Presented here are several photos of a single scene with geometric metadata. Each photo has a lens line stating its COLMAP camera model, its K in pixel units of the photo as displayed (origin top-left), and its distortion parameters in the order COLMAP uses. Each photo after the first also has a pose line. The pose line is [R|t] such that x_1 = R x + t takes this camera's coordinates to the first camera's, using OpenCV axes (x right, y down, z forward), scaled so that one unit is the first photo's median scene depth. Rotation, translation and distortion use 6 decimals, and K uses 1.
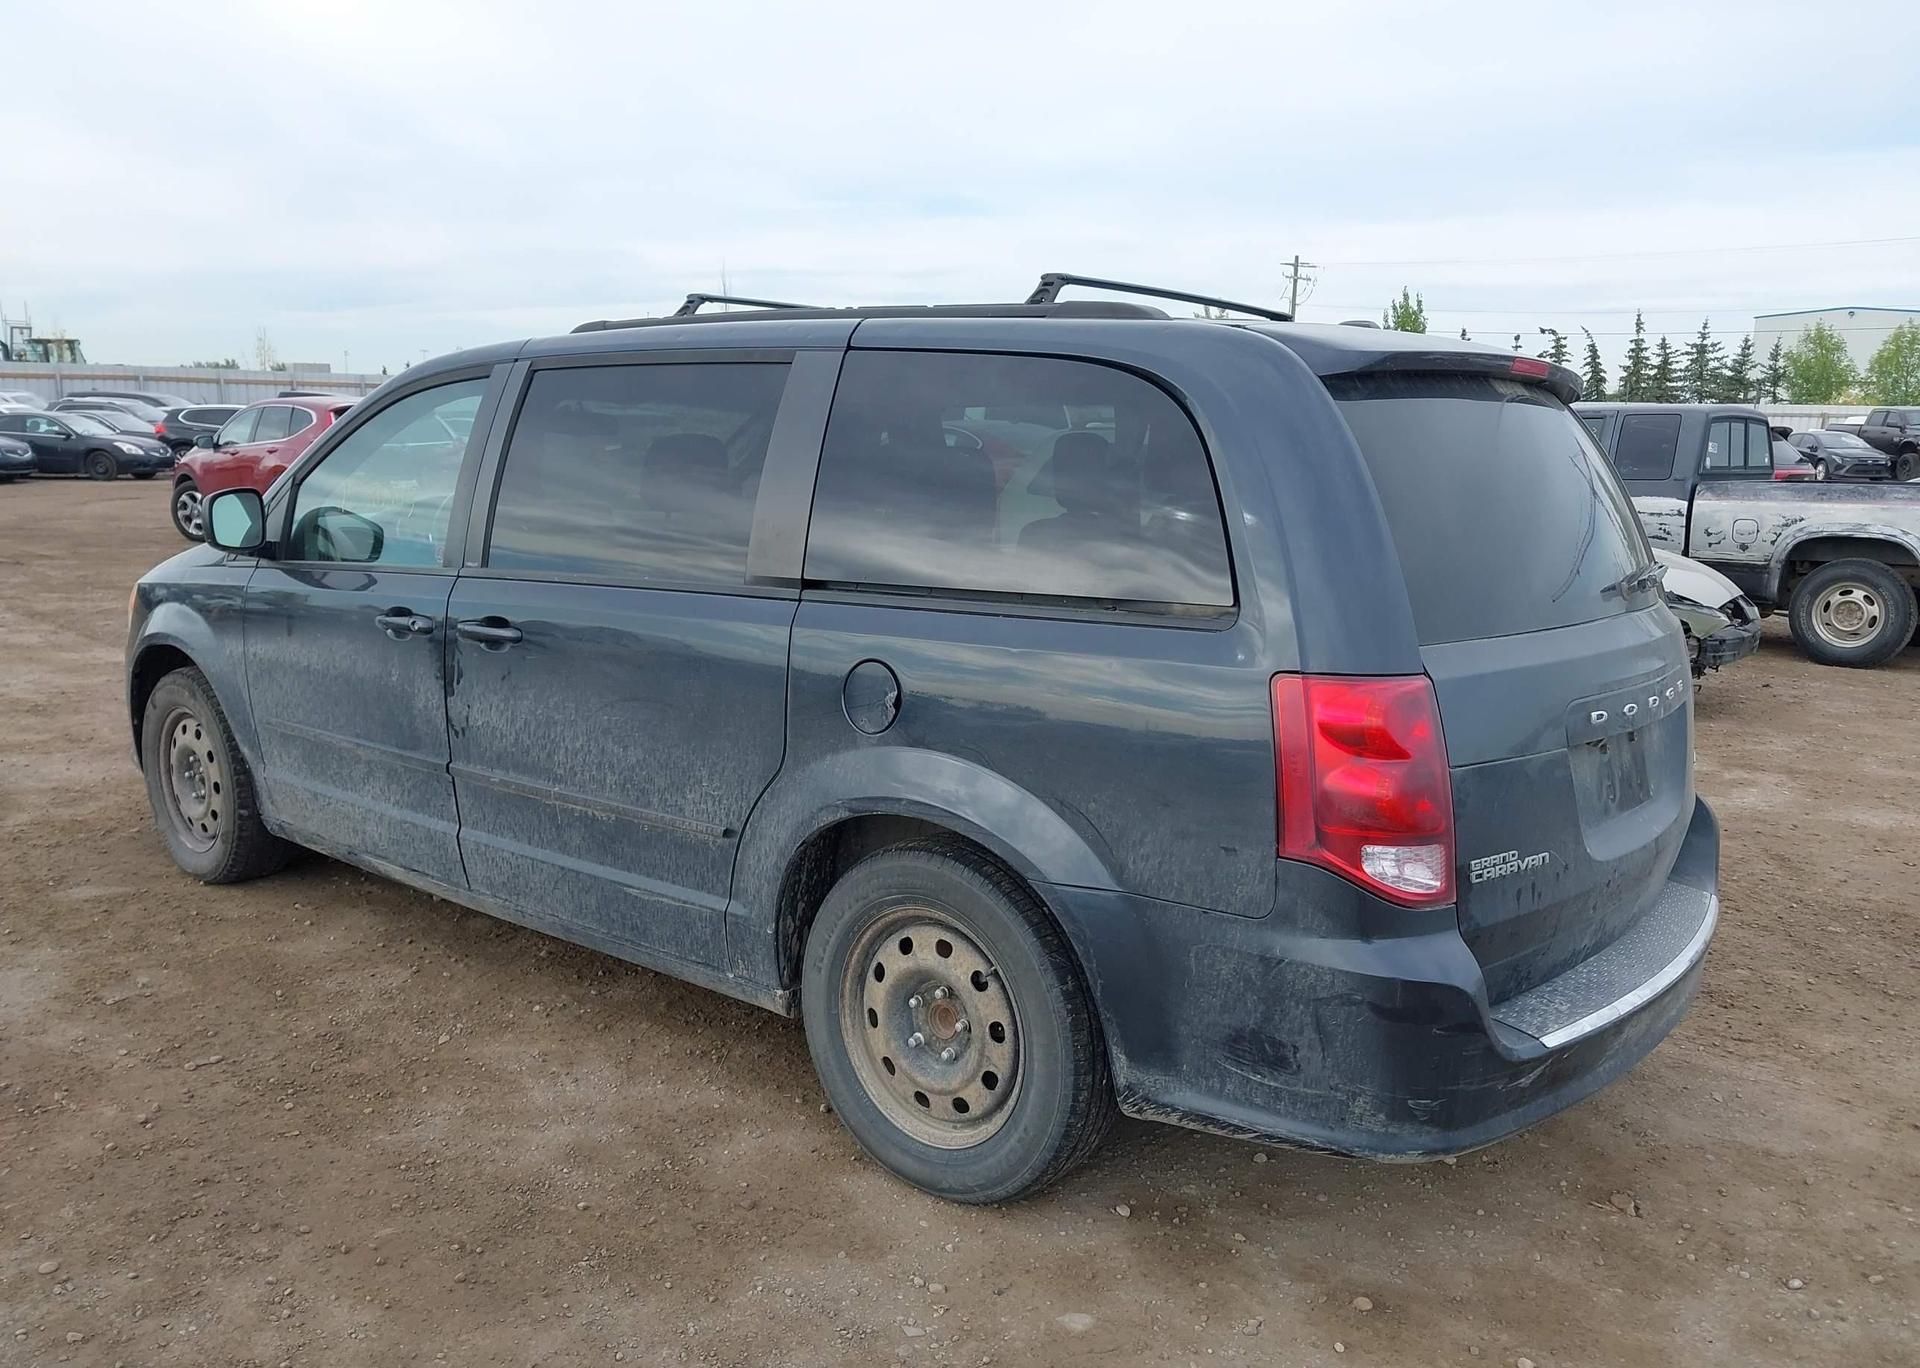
lens RADIAL K [[1488.3, 0, 960.0], [0, 1488.3, 684.0], [0, 0, 1]] dist [0.167345, -0.313926]
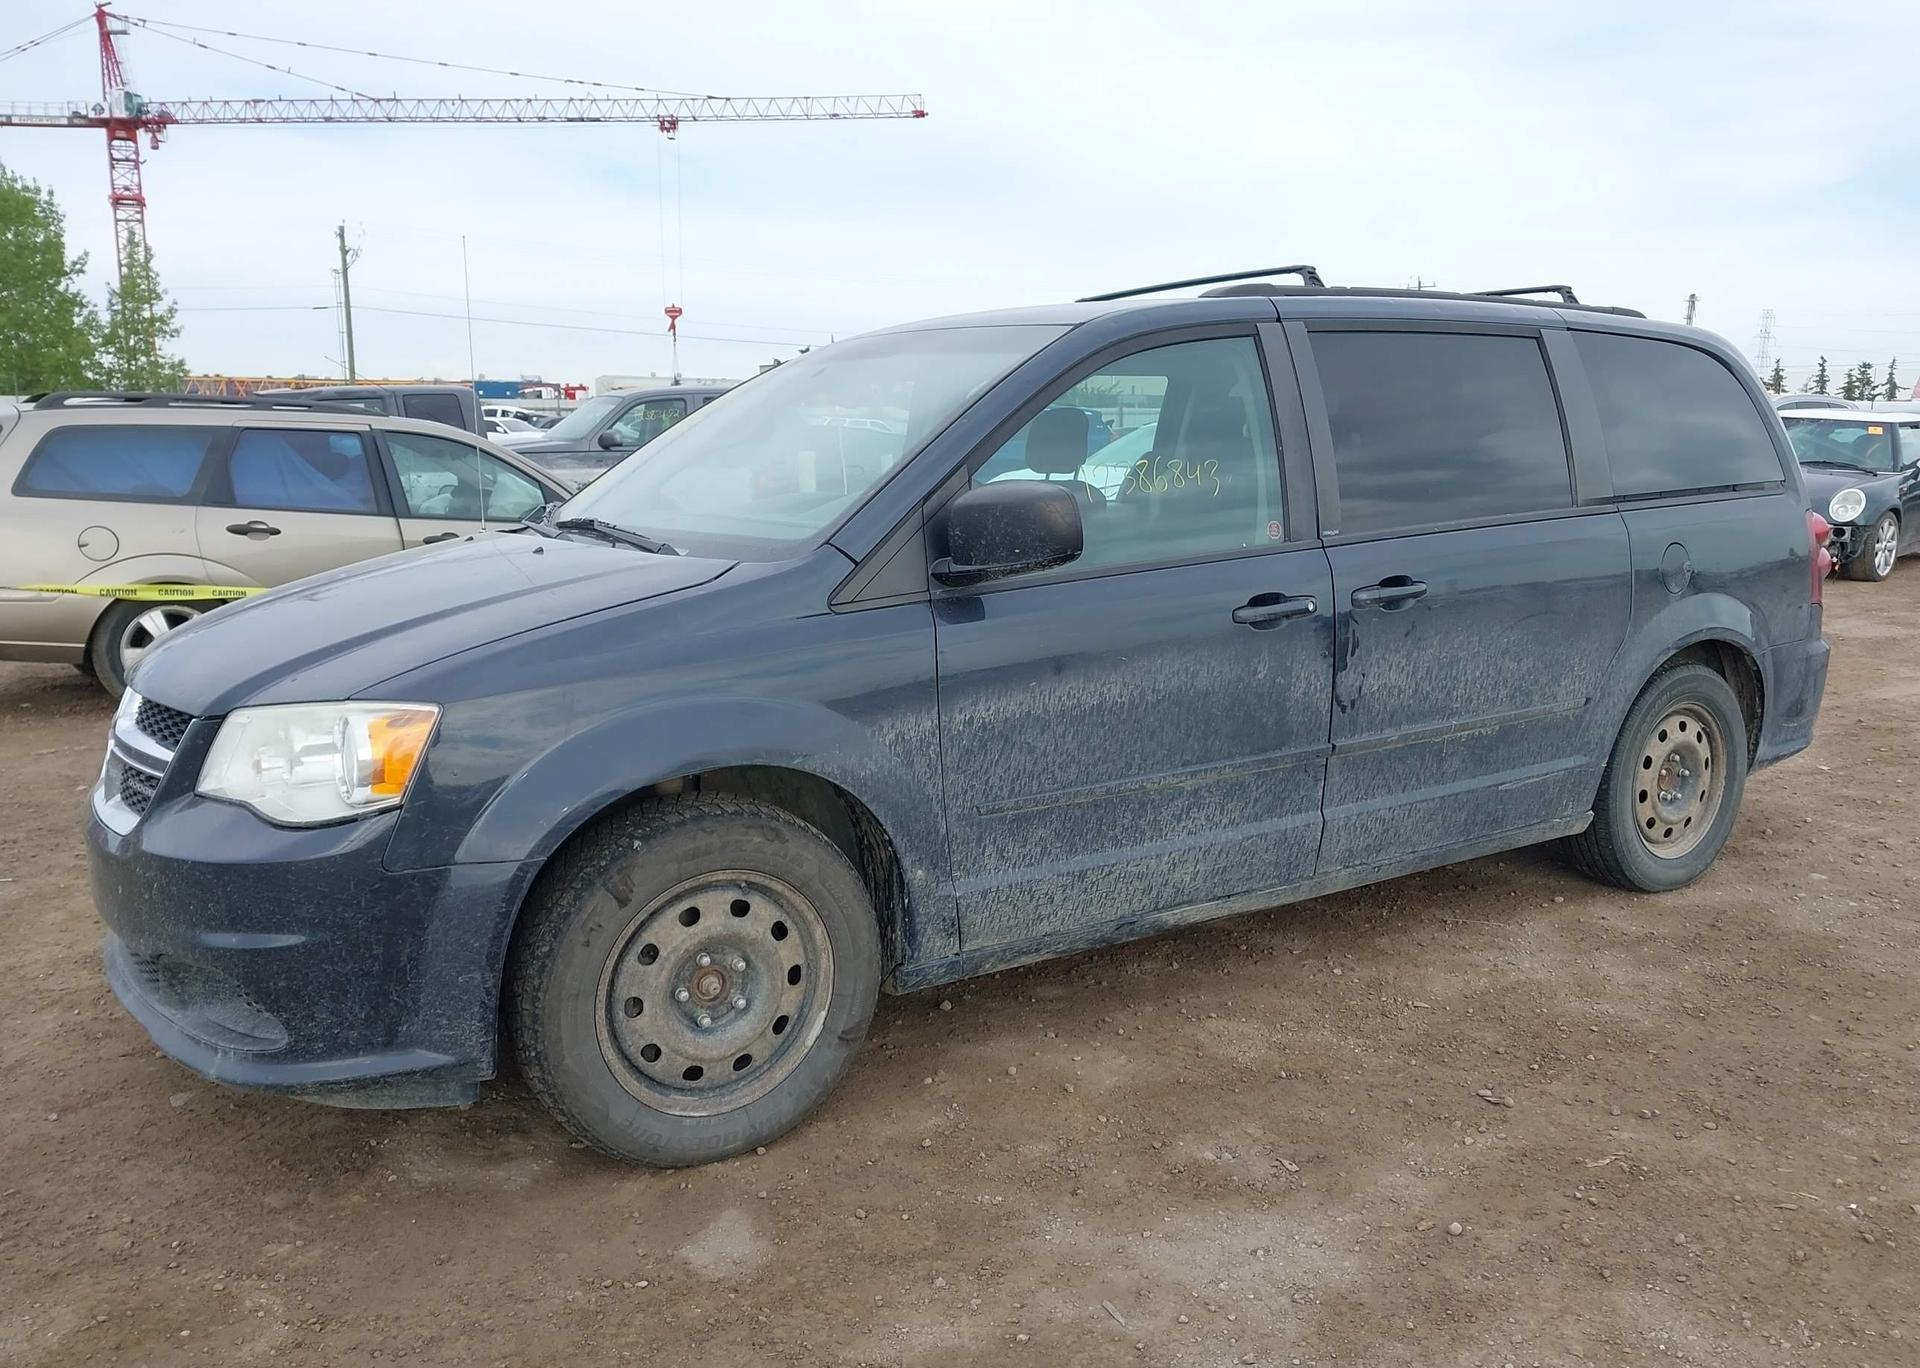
lens RADIAL K [[1488.8, 0, 960.0], [0, 1488.8, 684.0], [0, 0, 1]] dist [0.193438, -0.478075]
pose [[0.304946, -0.177077, 0.935763, -1.489511], [0.170178, 0.976880, 0.129400, -0.169852], [-0.937042, 0.119786, 0.328031, 1.044799]]
